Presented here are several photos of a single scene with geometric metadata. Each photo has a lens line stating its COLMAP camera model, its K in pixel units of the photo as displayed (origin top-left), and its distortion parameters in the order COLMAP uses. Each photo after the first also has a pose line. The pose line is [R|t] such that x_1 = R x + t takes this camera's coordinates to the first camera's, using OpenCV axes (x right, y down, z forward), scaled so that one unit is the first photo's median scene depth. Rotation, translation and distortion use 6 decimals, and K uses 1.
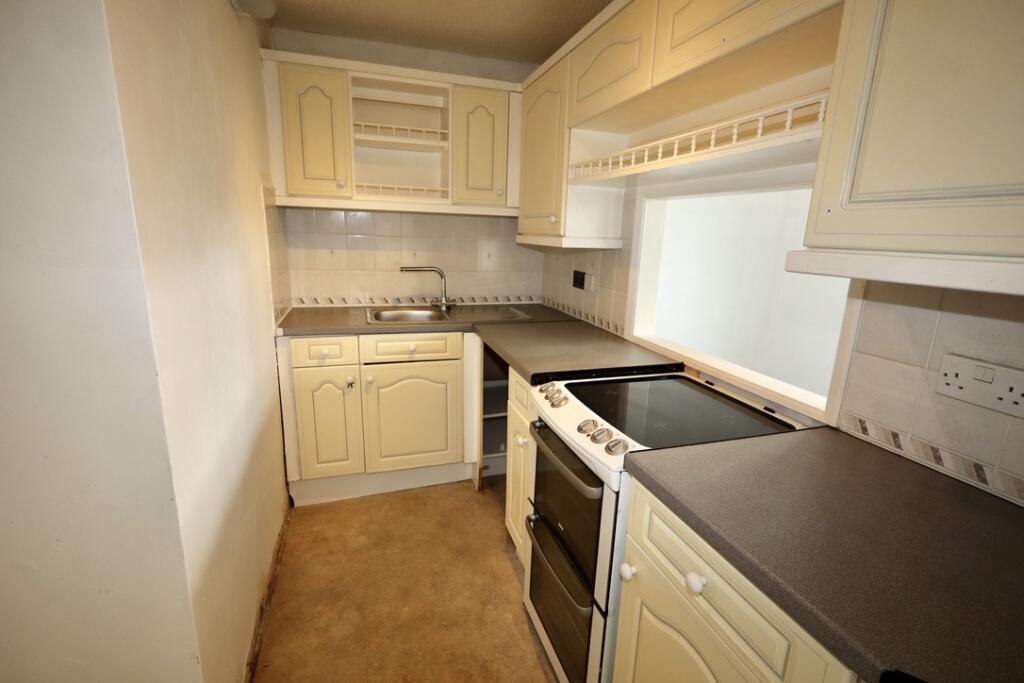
lens RADIAL K [[472.4, 0, 512.0], [0, 472.4, 341.5], [0, 0, 1]] dist [-0.000669, -0.000139]
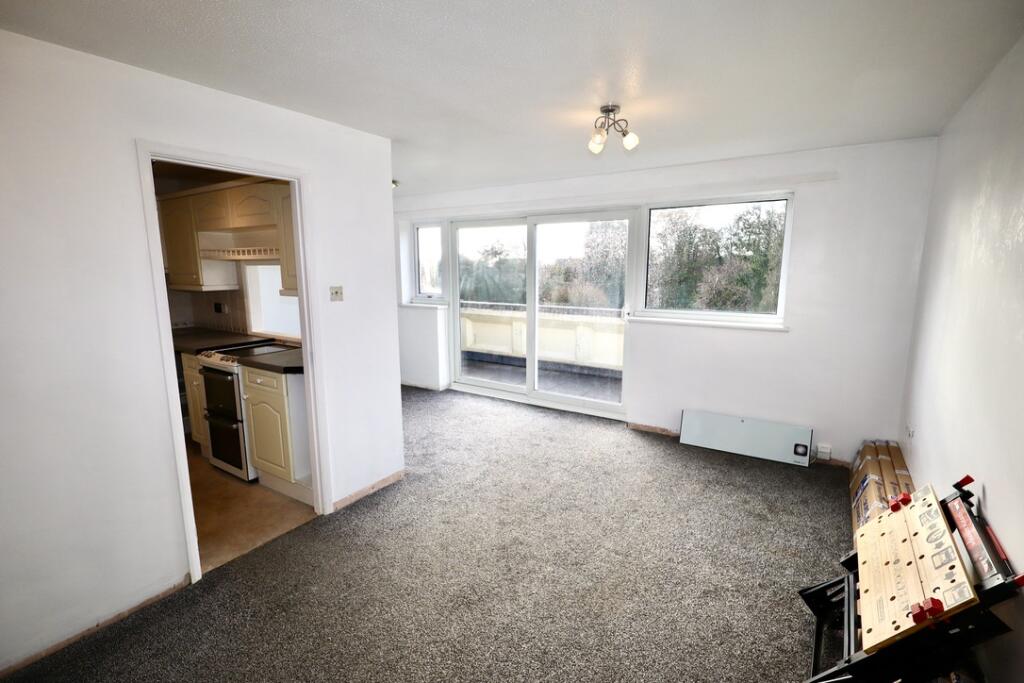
lens RADIAL K [[472.4, 0, 512.0], [0, 472.4, 341.5], [0, 0, 1]] dist [-0.000669, -0.000139]
pose [[0.781551, -0.136800, 0.608657, -0.122553], [0.171581, 0.985169, 0.001104, 0.245316], [-0.599781, 0.103571, 0.793433, -1.425814]]
